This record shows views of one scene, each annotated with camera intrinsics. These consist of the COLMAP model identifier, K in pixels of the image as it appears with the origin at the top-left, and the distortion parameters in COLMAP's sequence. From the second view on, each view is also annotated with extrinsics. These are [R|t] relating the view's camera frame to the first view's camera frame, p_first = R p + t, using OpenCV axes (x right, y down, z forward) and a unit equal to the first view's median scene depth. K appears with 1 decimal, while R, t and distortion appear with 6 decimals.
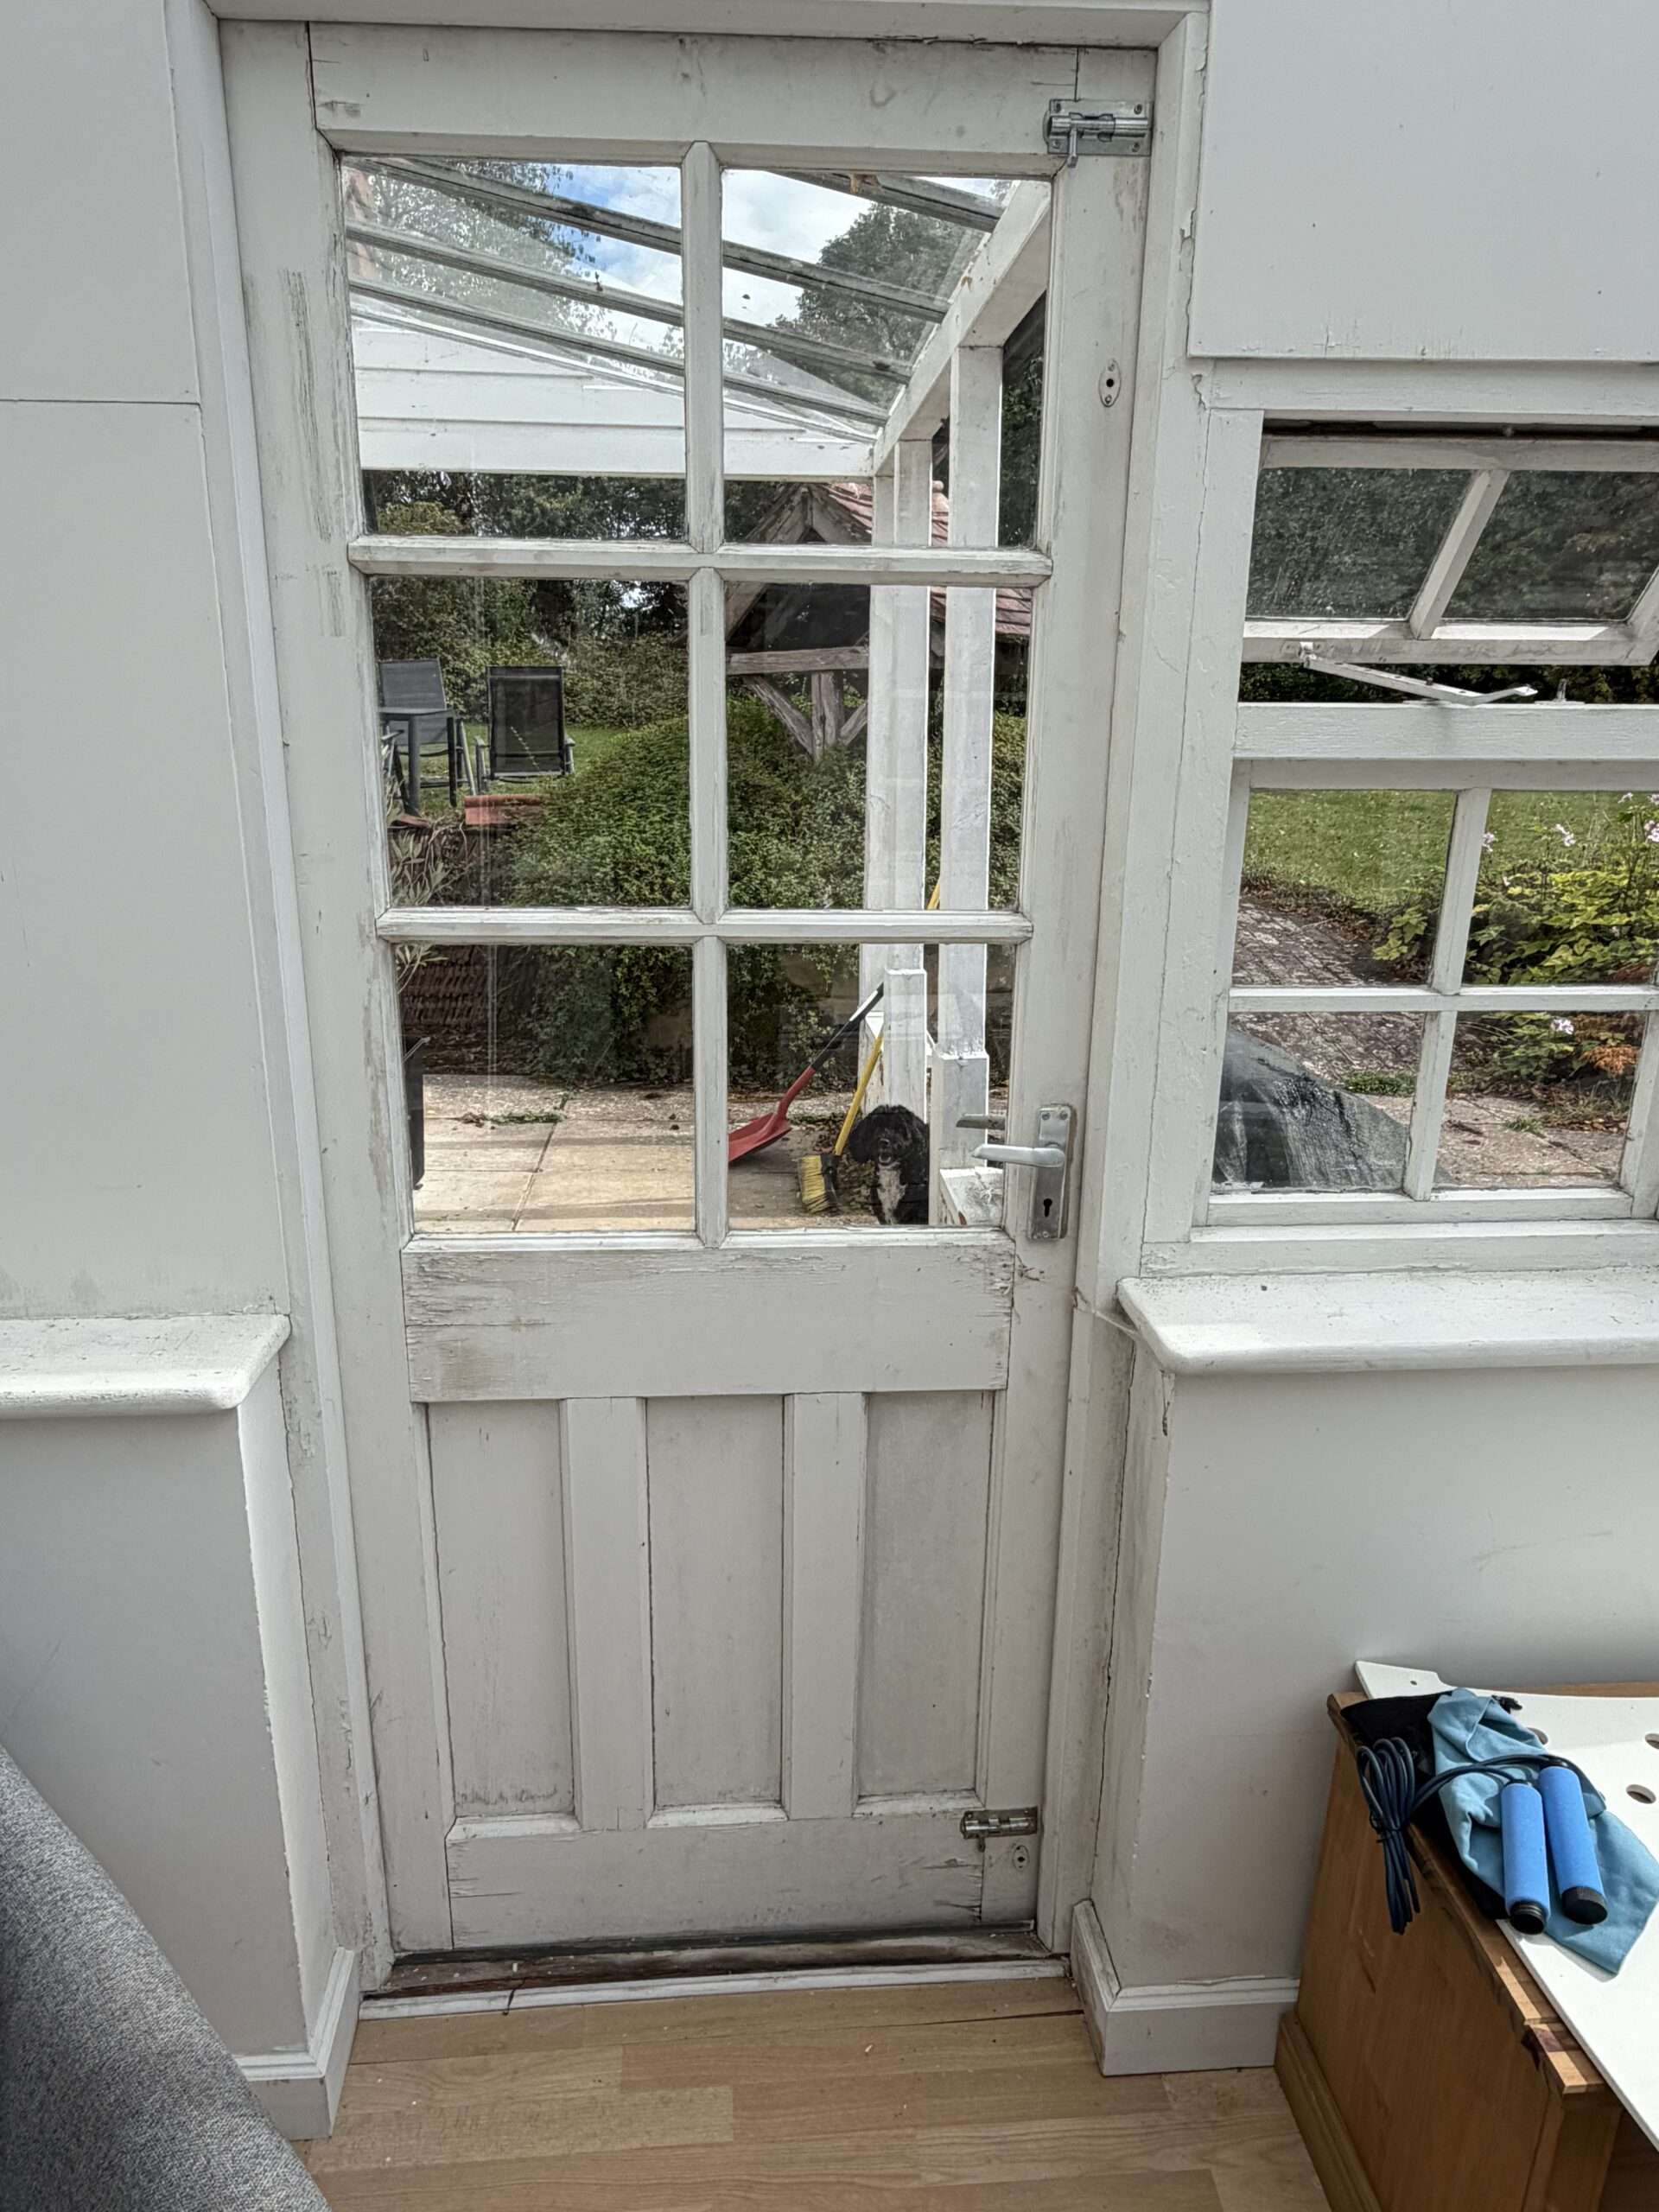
lens RADIAL K [[1478.0, 0, 823.1], [0, 1478.0, 1110.2], [0, 0, 1]] dist [0.003623, 0.003813]
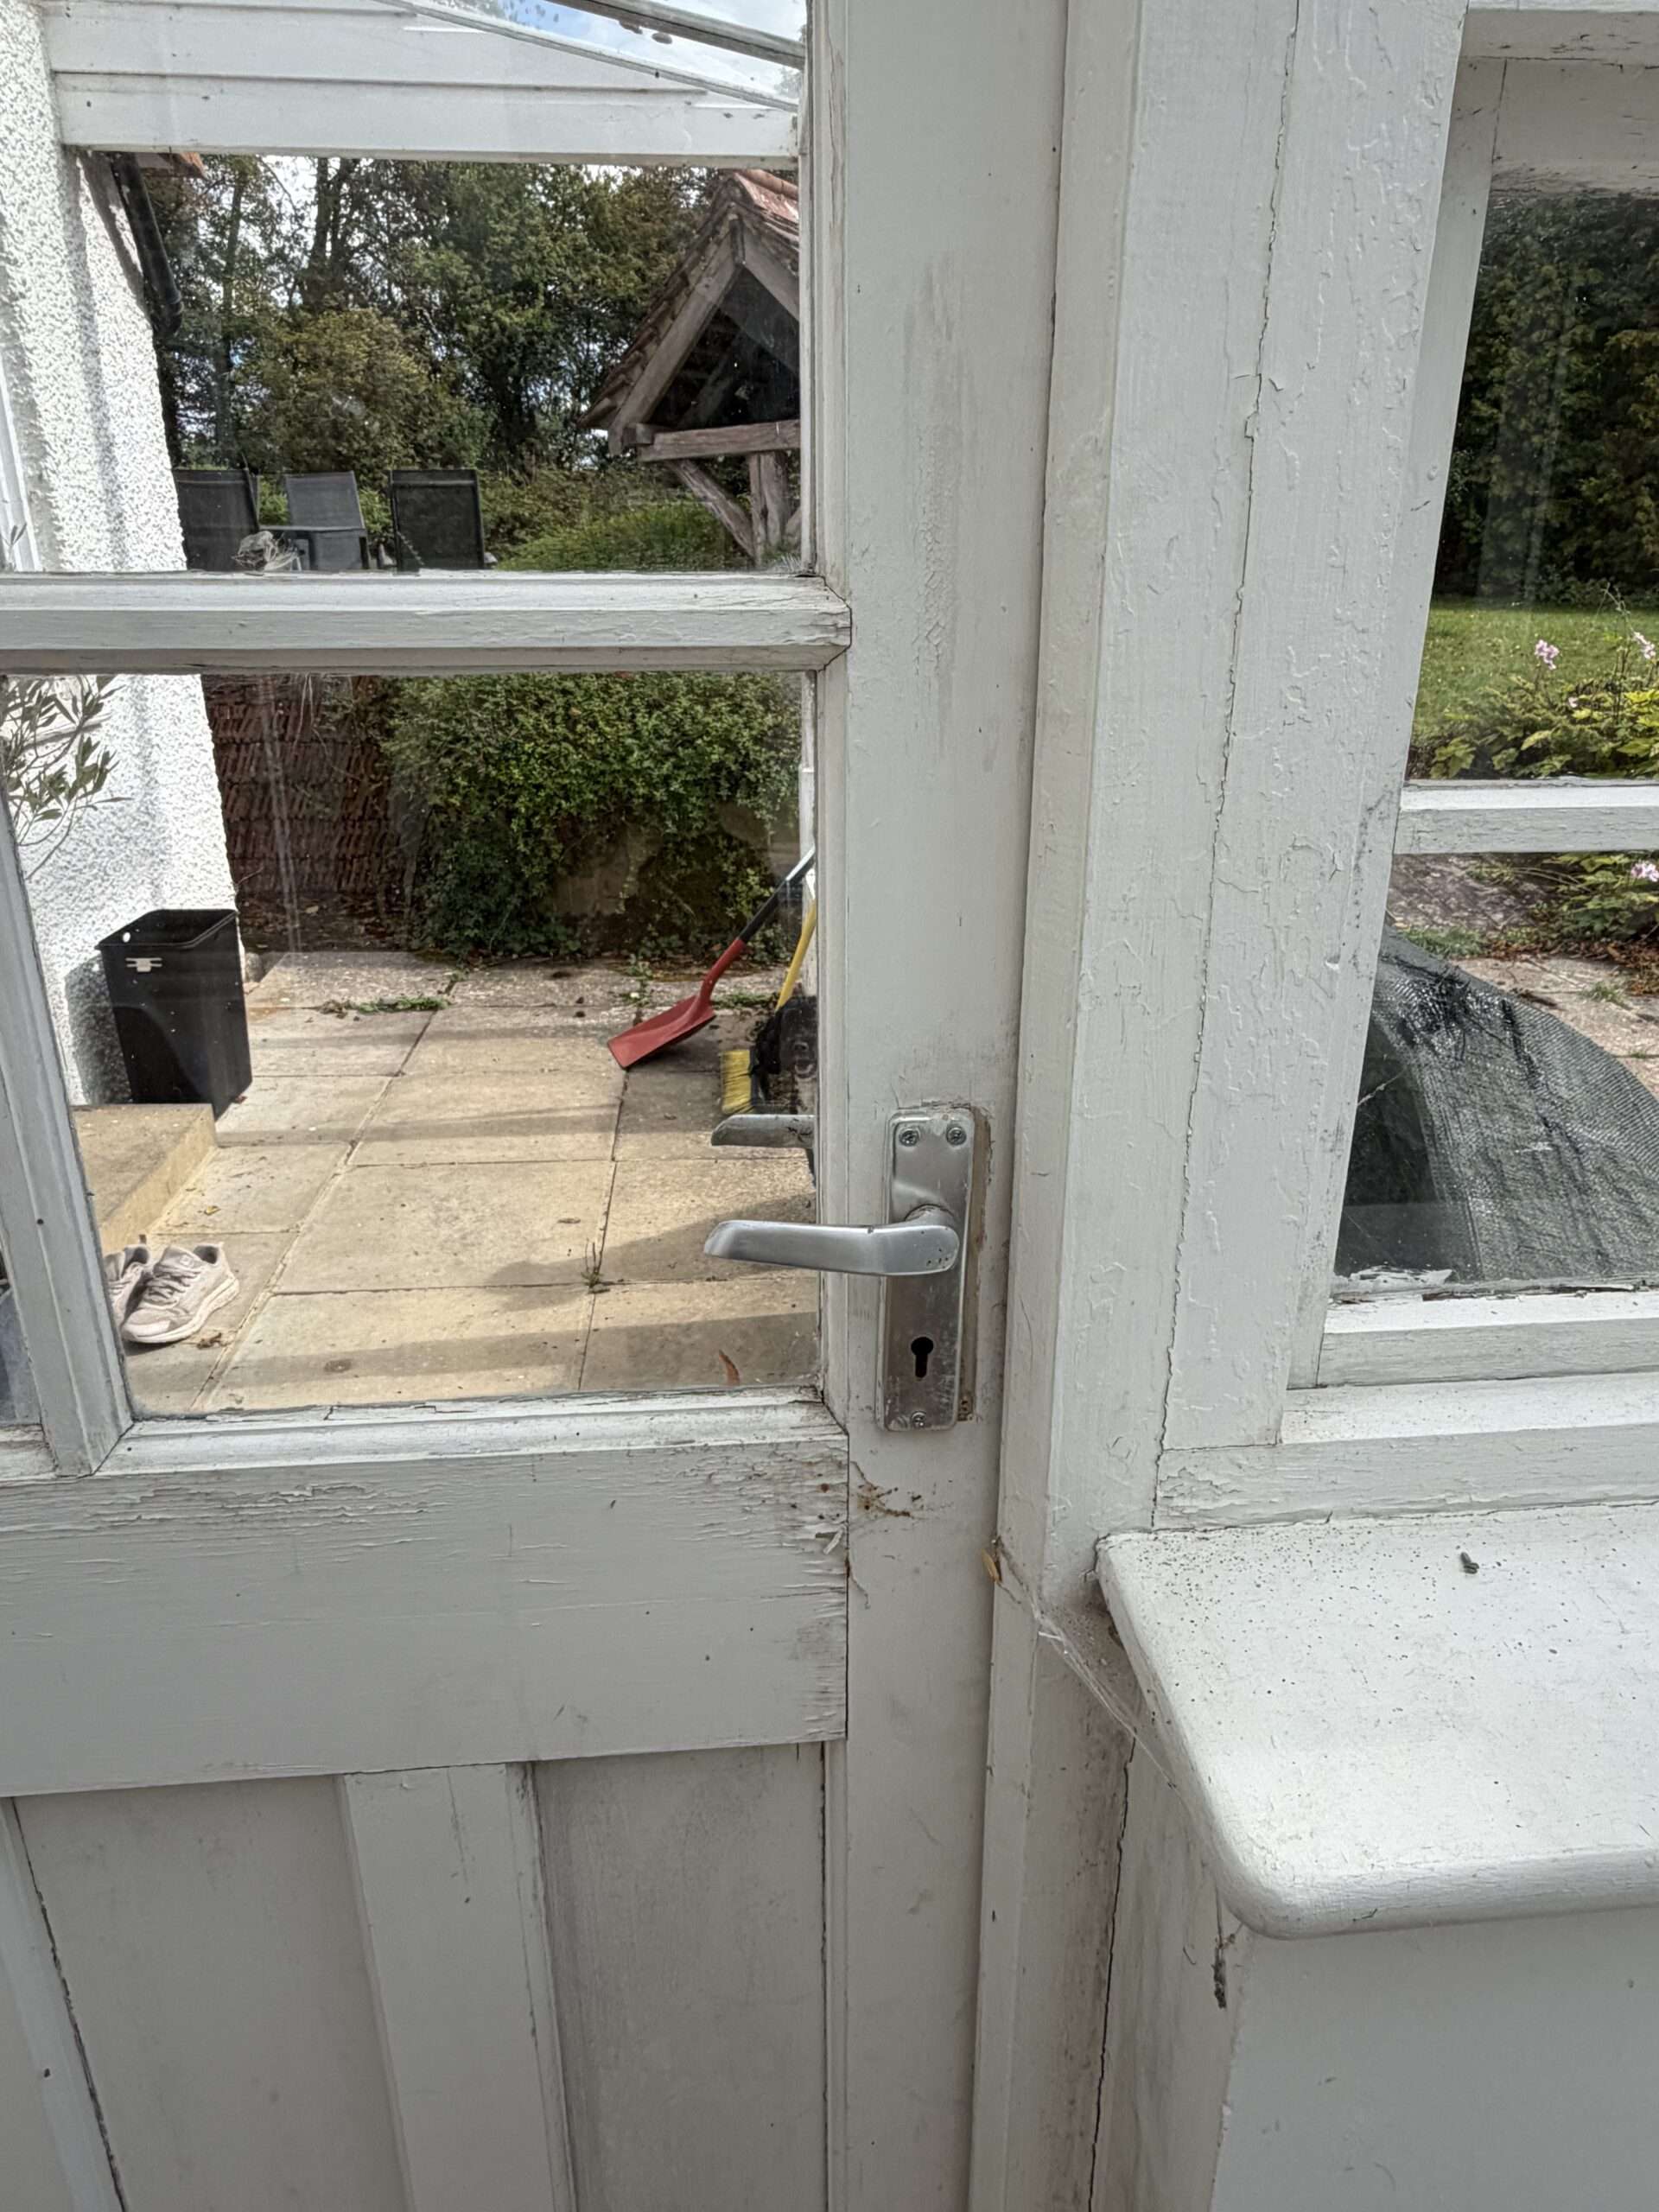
lens RADIAL K [[1478.0, 0, 835.4], [0, 1478.0, 1104.4], [0, 0, 1]] dist [0.003623, 0.003813]
pose [[0.999850, -0.016630, 0.004867, 0.035583], [0.016116, 0.995689, 0.091346, -0.010874], [-0.006365, -0.091253, 0.995807, 0.169688]]
